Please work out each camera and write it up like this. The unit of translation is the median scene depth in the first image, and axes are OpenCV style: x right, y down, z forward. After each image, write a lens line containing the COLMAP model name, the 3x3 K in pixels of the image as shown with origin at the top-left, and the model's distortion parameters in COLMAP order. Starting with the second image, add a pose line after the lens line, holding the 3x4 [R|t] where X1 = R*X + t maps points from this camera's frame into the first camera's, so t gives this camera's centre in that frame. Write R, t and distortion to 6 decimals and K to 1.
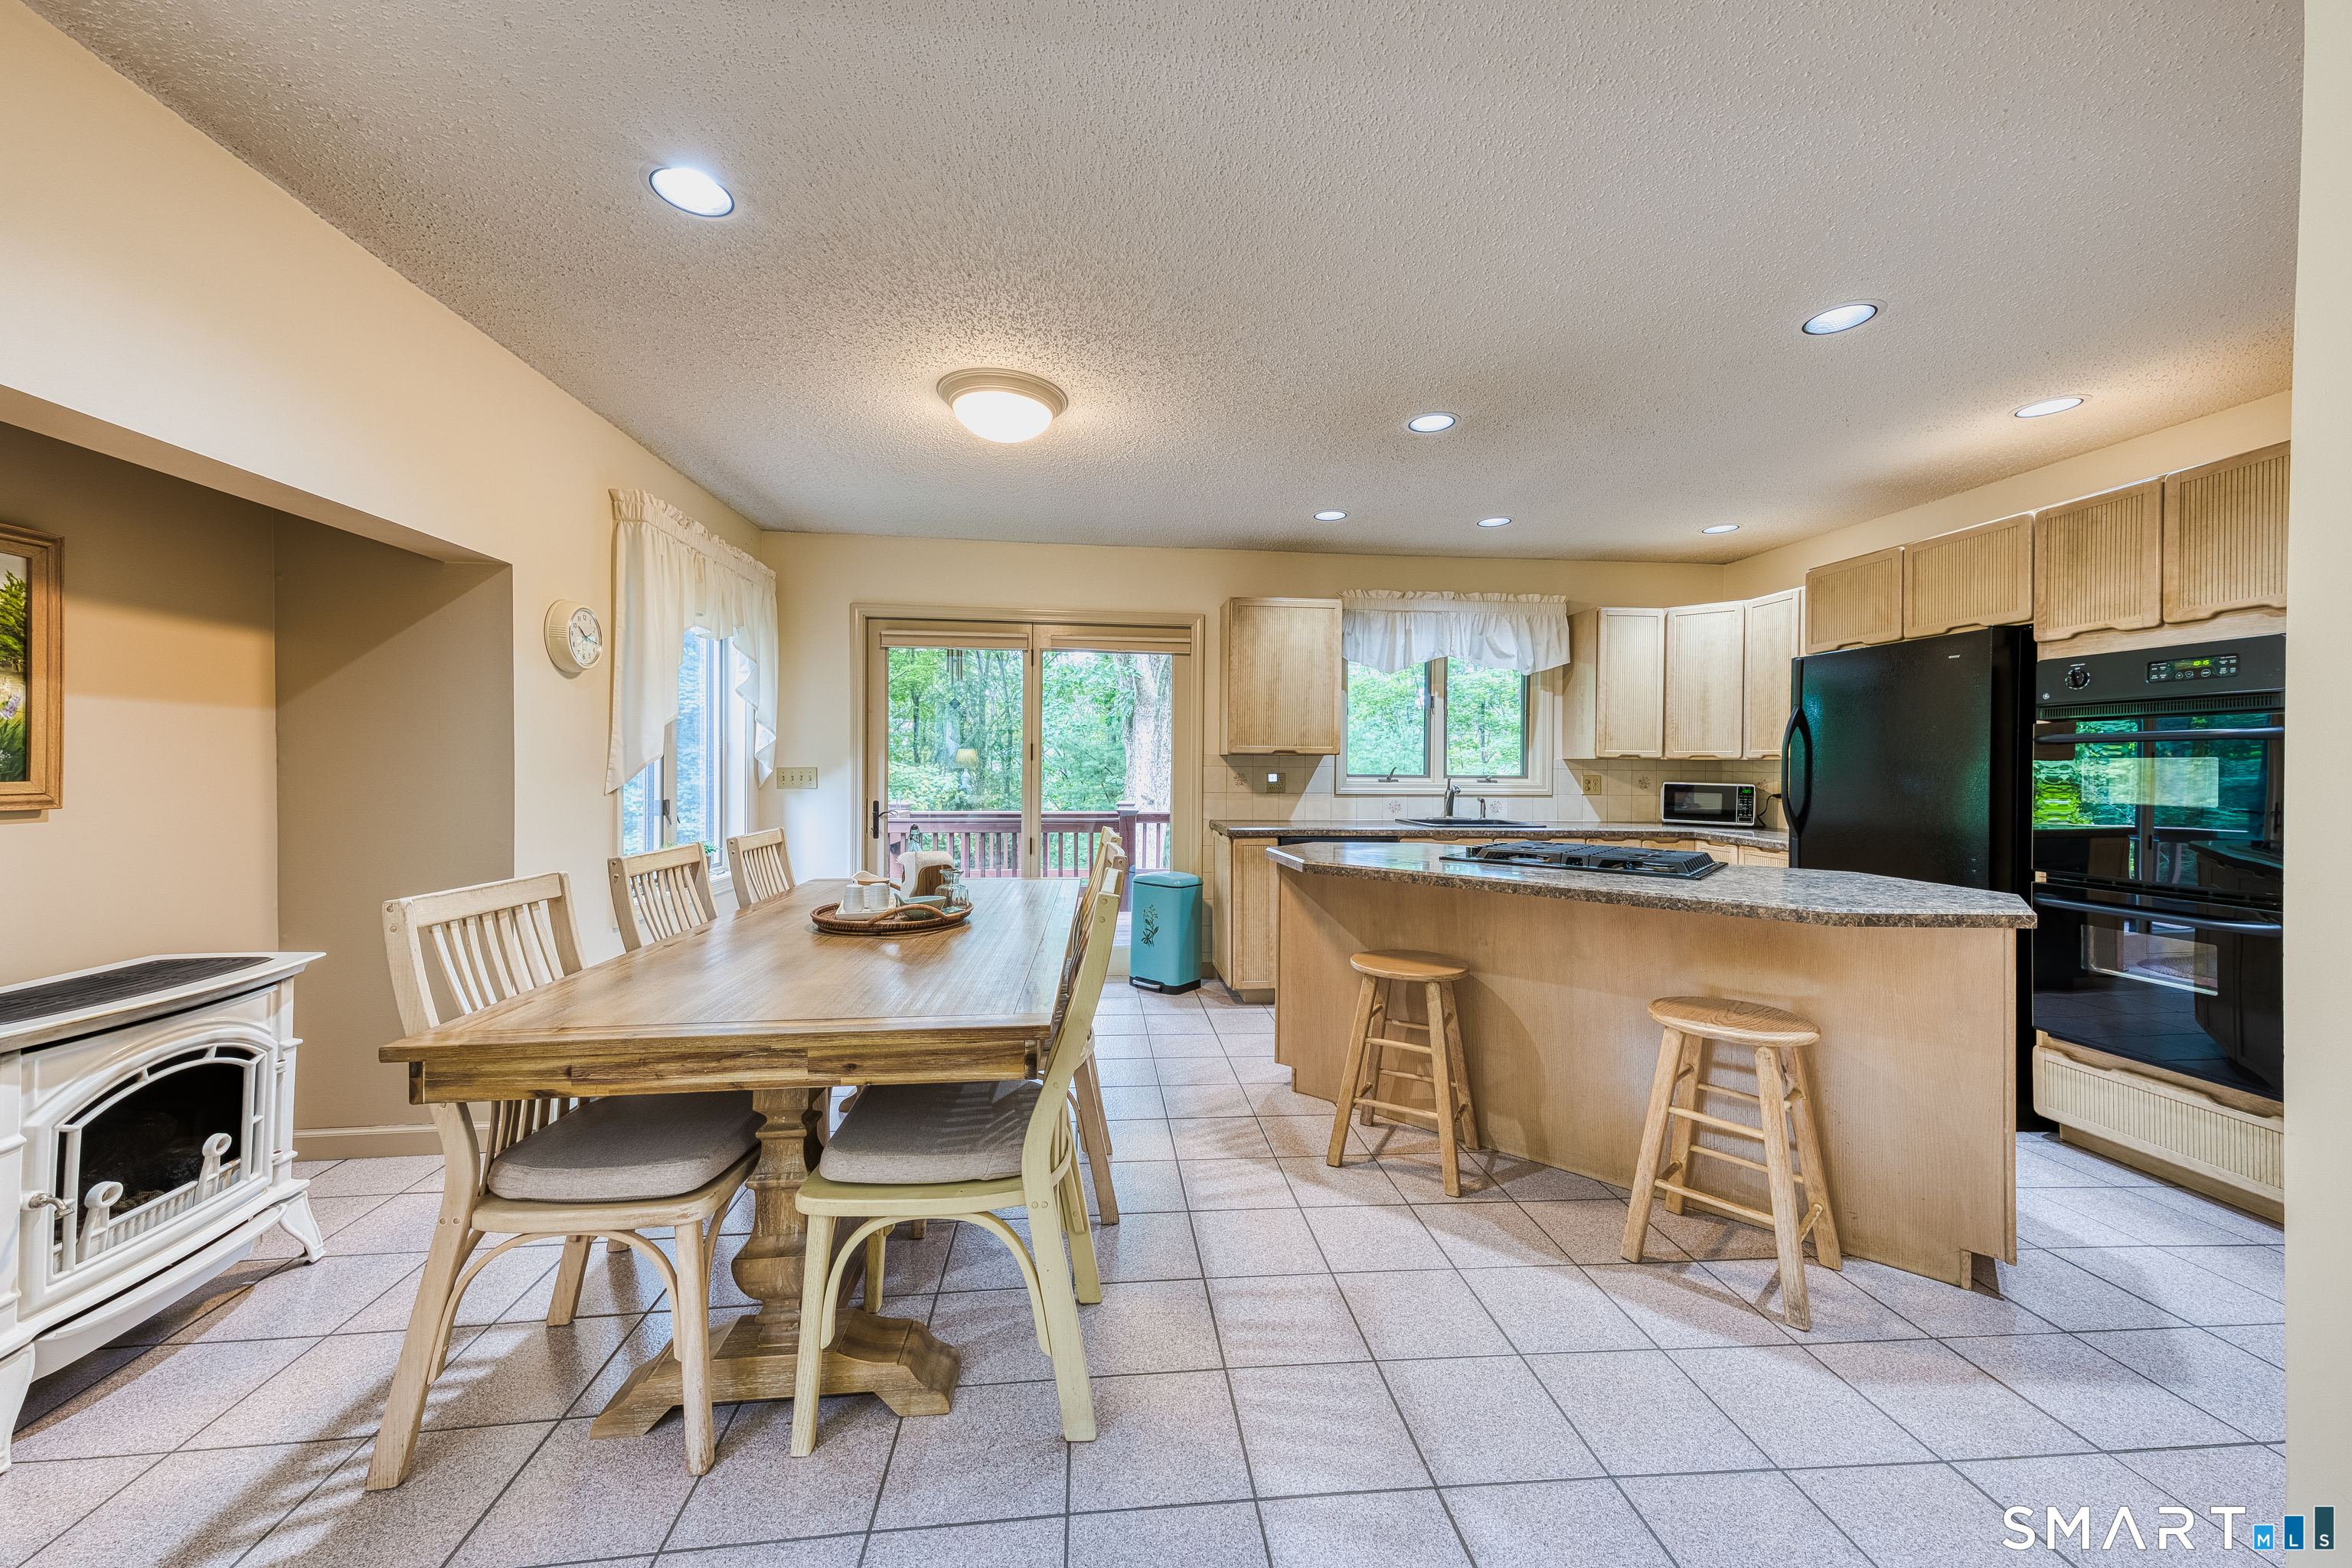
lens RADIAL K [[858.7, 0, 1163.8], [0, 858.7, 770.7], [0, 0, 1]] dist [0.023399, -0.000278]
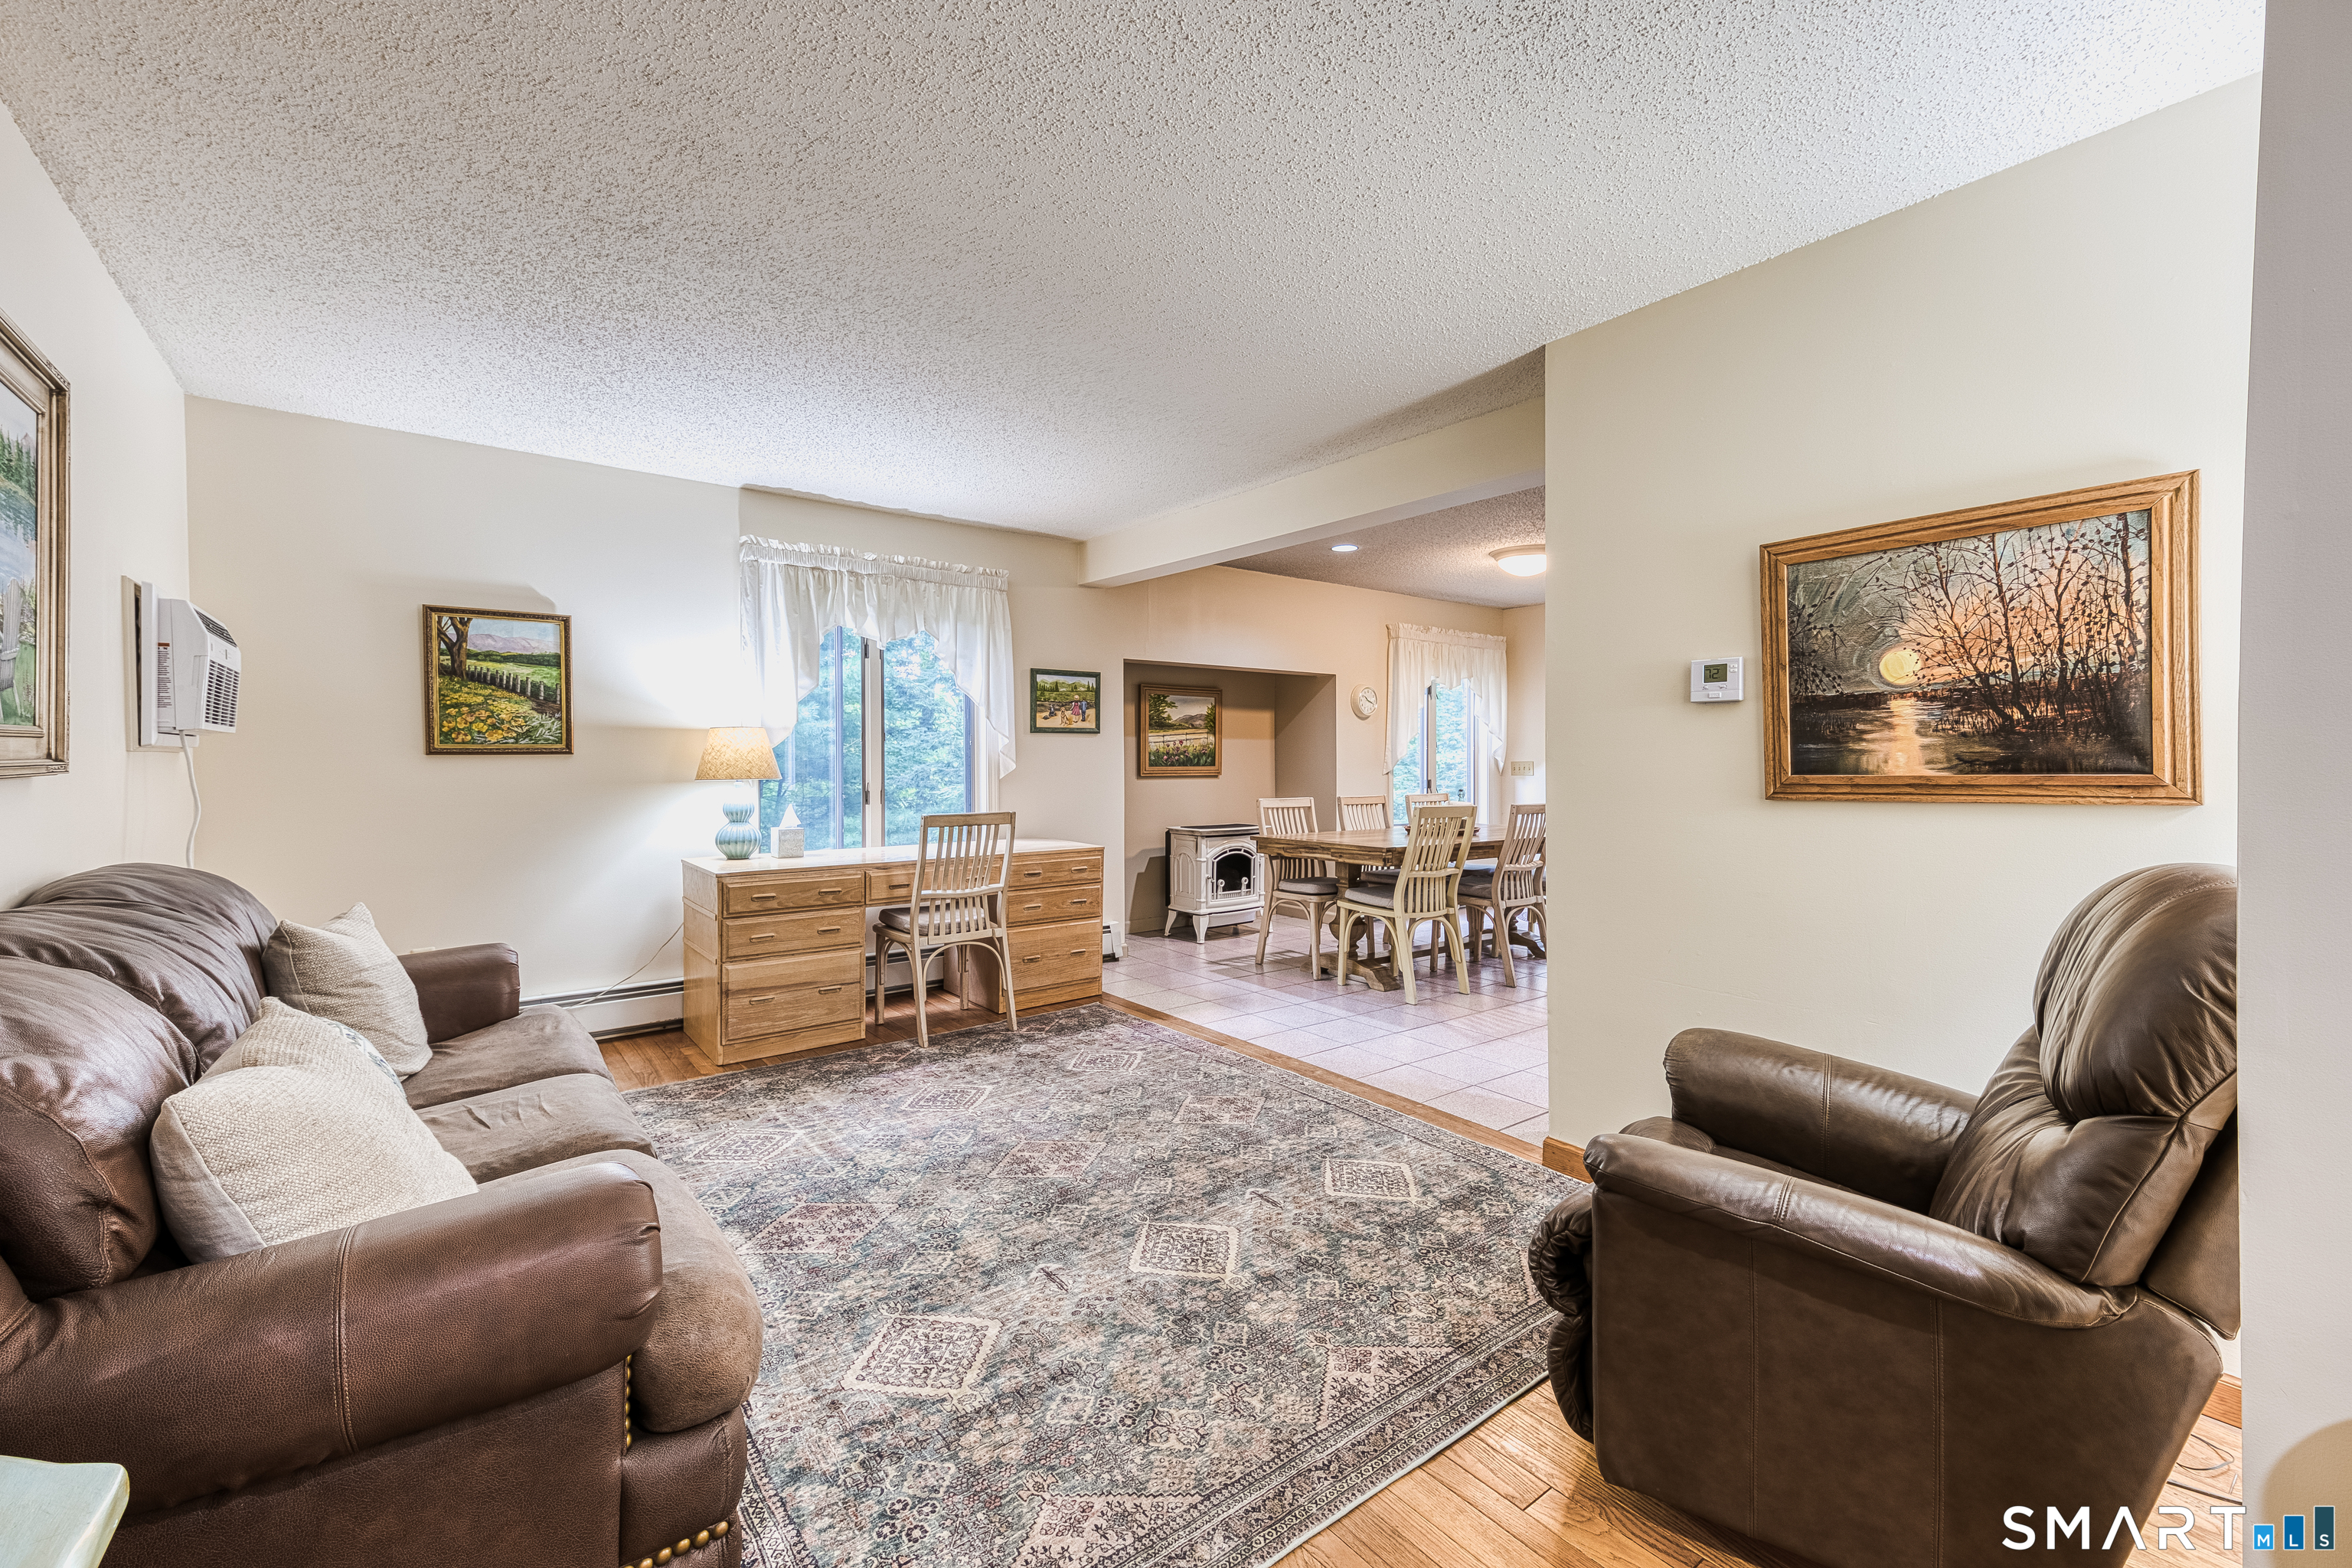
lens RADIAL K [[955.1, 0, 1186.1], [0, 955.1, 768.5], [0, 0, 1]] dist [0.022434, 0.000144]
pose [[0.529167, 0.000442, -0.848517, 0.848136], [-0.000623, 1.000000, 0.000133, 0.010123], [0.848517, 0.000458, 0.529167, -0.486295]]
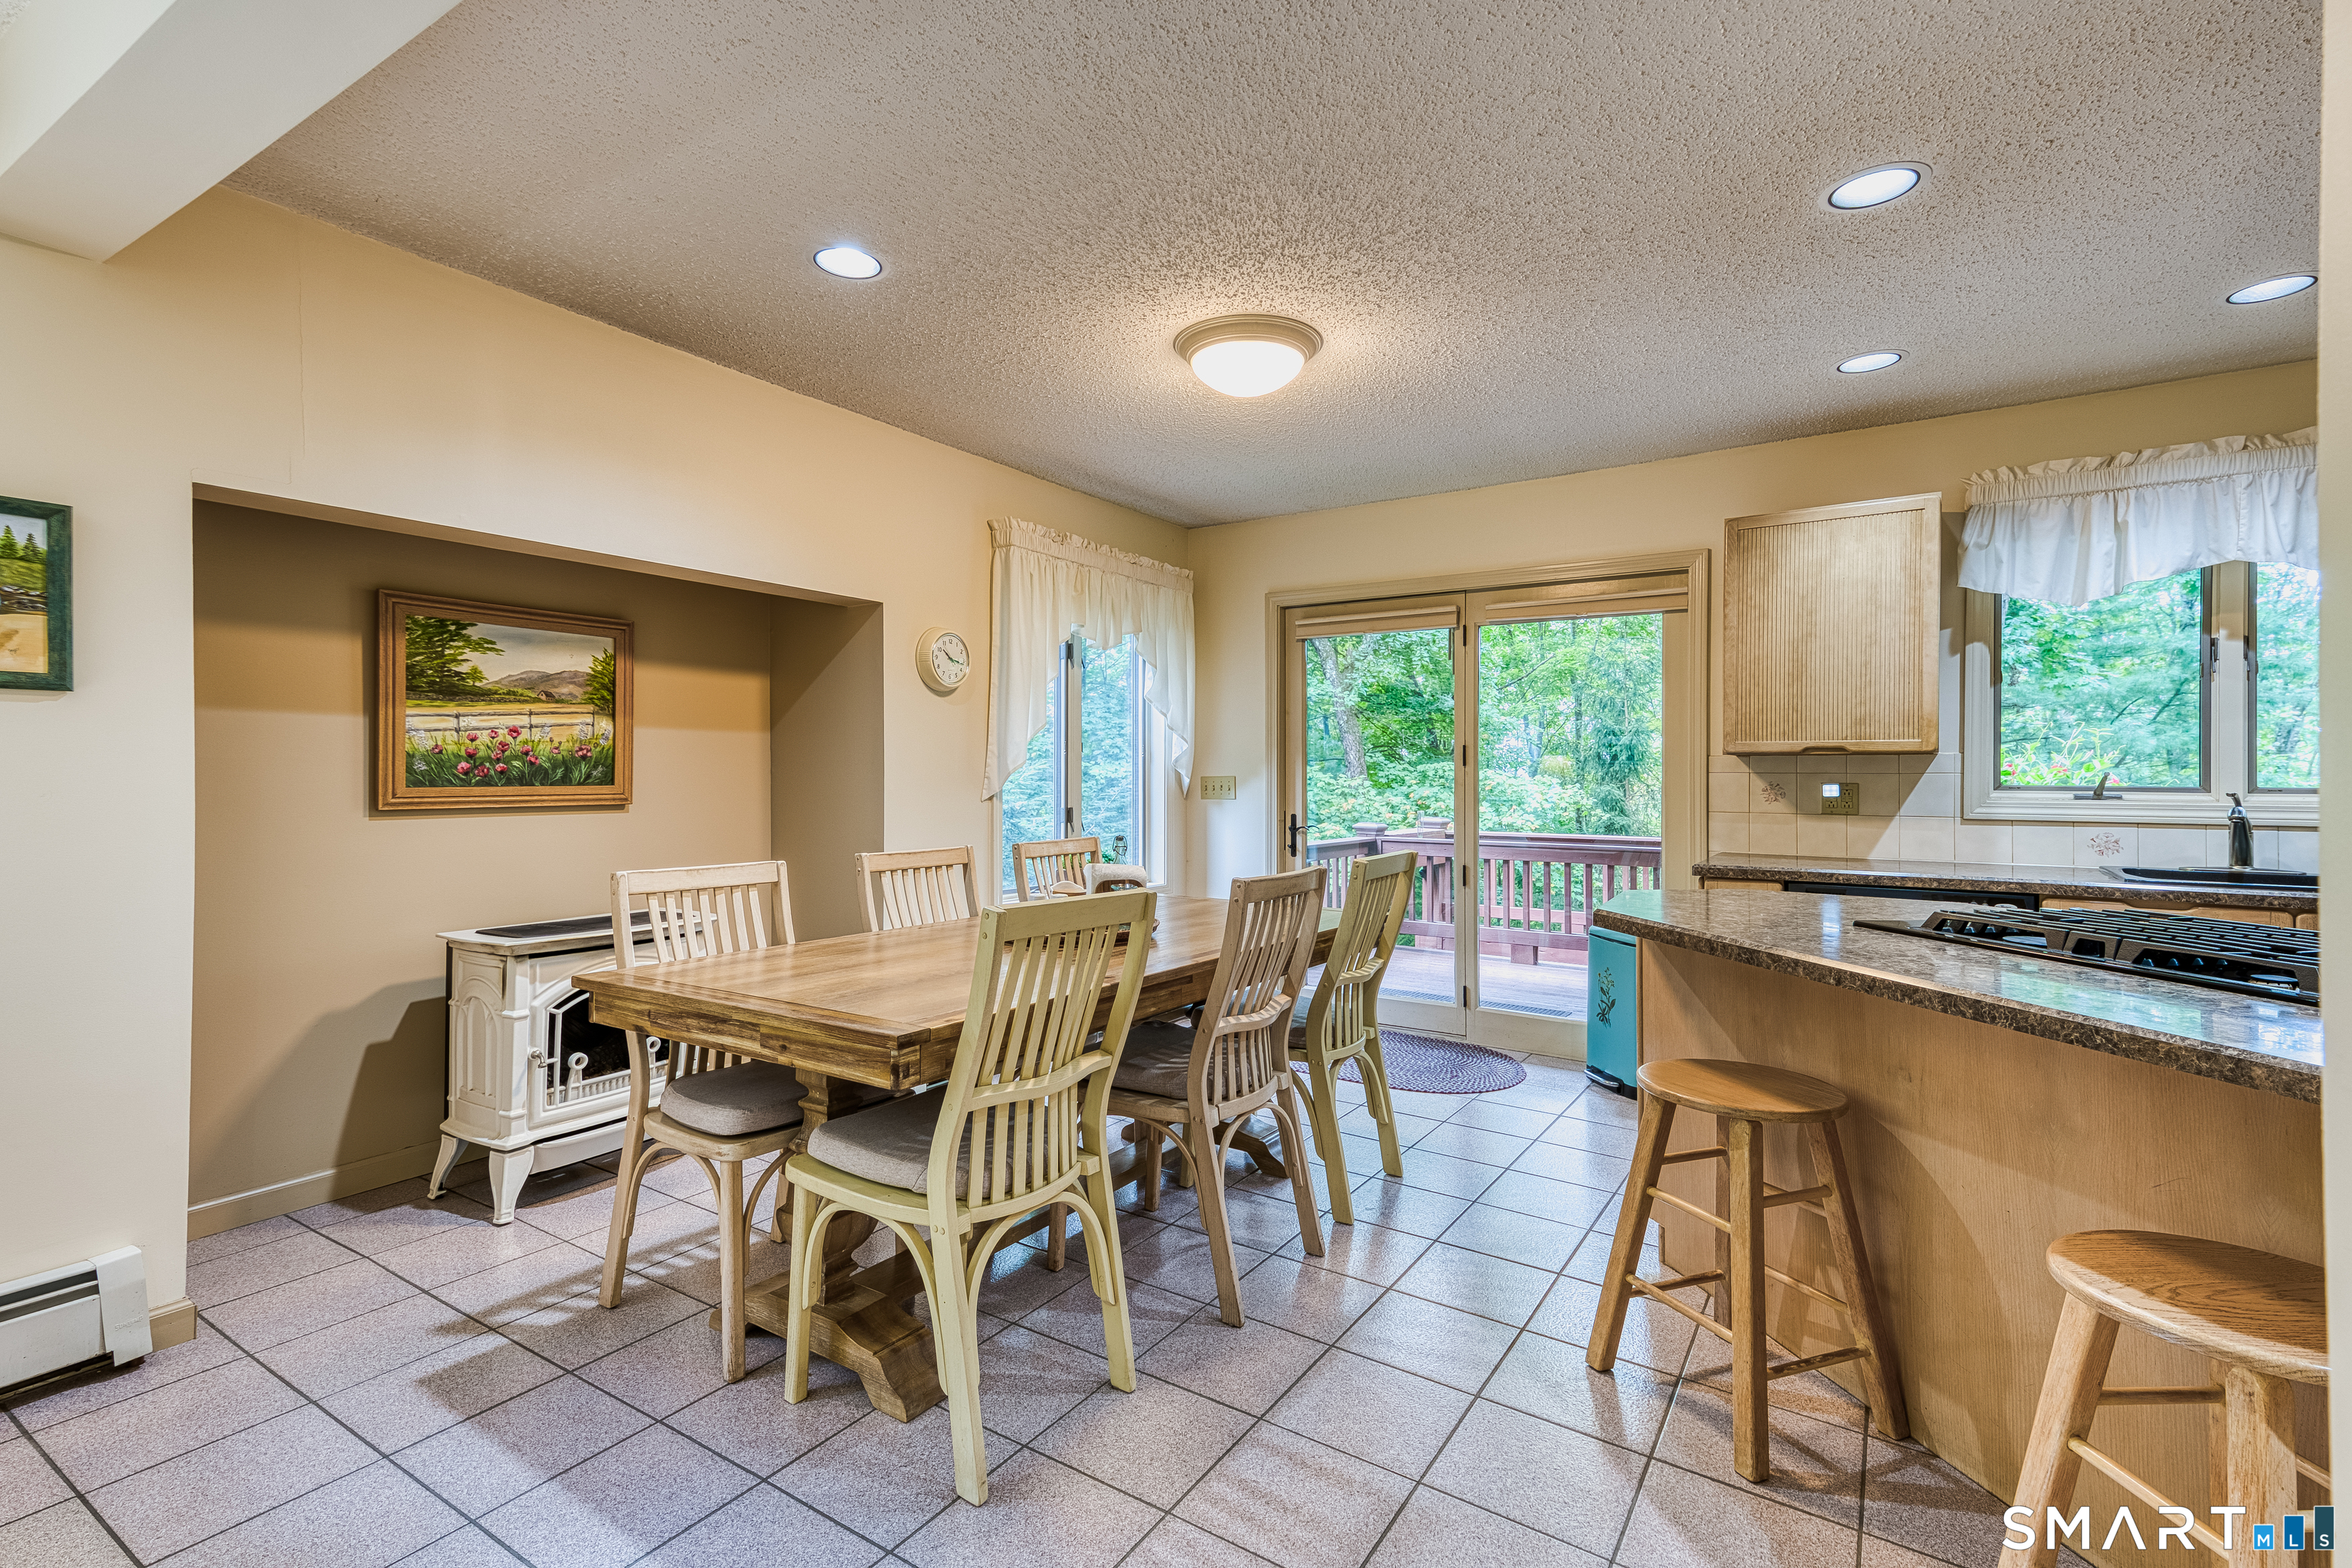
lens RADIAL K [[1067.7, 0, 1182.2], [0, 1067.7, 767.4], [0, 0, 1]] dist [0.038463, -0.002684]
pose [[0.776640, -0.009537, -0.629872, 0.329111], [0.000113, 0.999887, -0.015000, 0.004325], [0.629944, 0.011578, 0.776554, 0.097658]]
